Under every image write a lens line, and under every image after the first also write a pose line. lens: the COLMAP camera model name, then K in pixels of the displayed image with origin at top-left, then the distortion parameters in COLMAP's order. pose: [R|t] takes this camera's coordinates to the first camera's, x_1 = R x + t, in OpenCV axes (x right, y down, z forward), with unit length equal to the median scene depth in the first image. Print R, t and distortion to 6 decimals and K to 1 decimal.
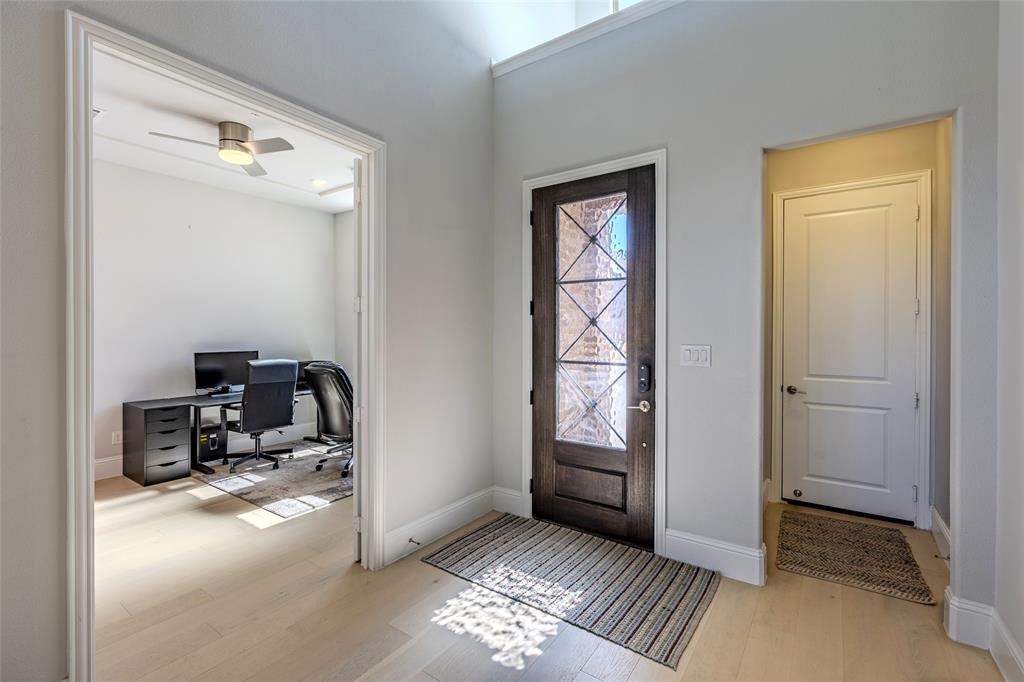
lens RADIAL K [[459.2, 0, 517.4], [0, 459.2, 333.6], [0, 0, 1]] dist [-0.000044, -0.000551]
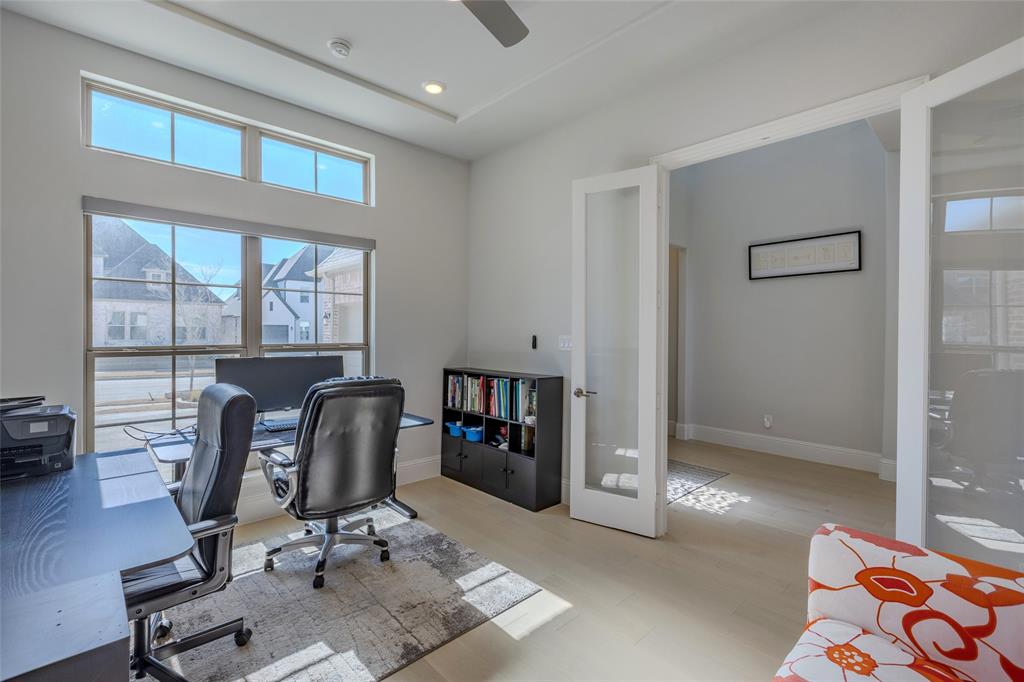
lens RADIAL K [[459.2, 0, 507.7], [0, 459.2, 335.3], [0, 0, 1]] dist [-0.000044, -0.000551]
pose [[0.205453, -0.008721, 0.978628, -0.904522], [0.001709, 0.999962, 0.008552, 0.007001], [-0.978666, -0.000085, 0.205460, 0.685823]]
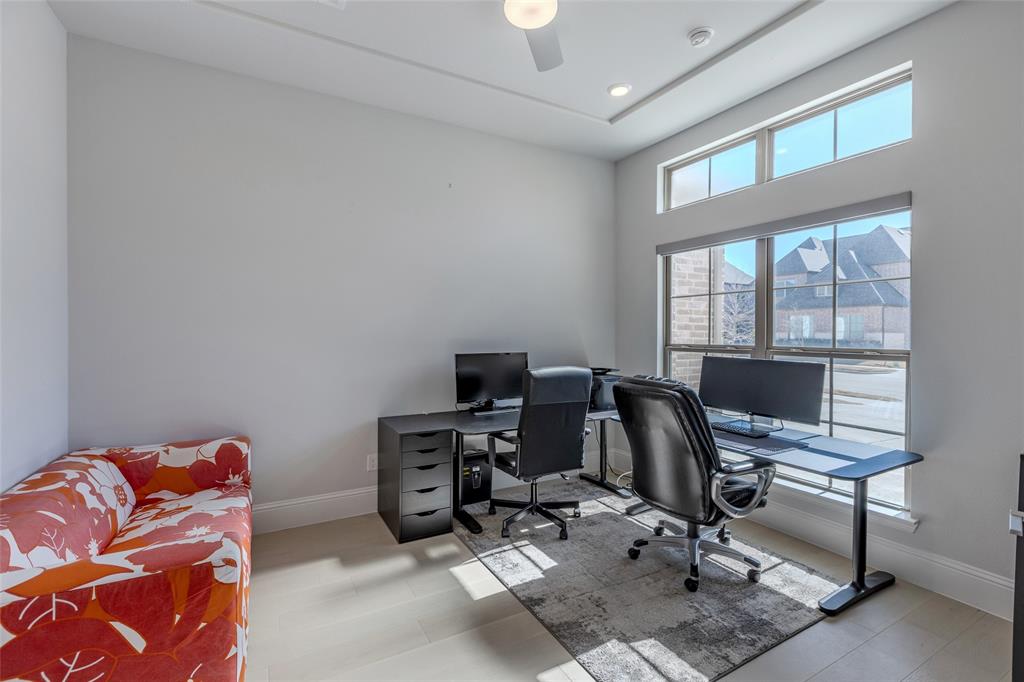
lens RADIAL K [[459.2, 0, 508.4], [0, 459.2, 336.5], [0, 0, 1]] dist [-0.000044, -0.000551]
pose [[0.895499, 0.008582, -0.444981, -0.318746], [-0.006620, 0.999960, 0.005963, 0.010040], [0.445014, -0.002394, 0.895520, 0.402195]]
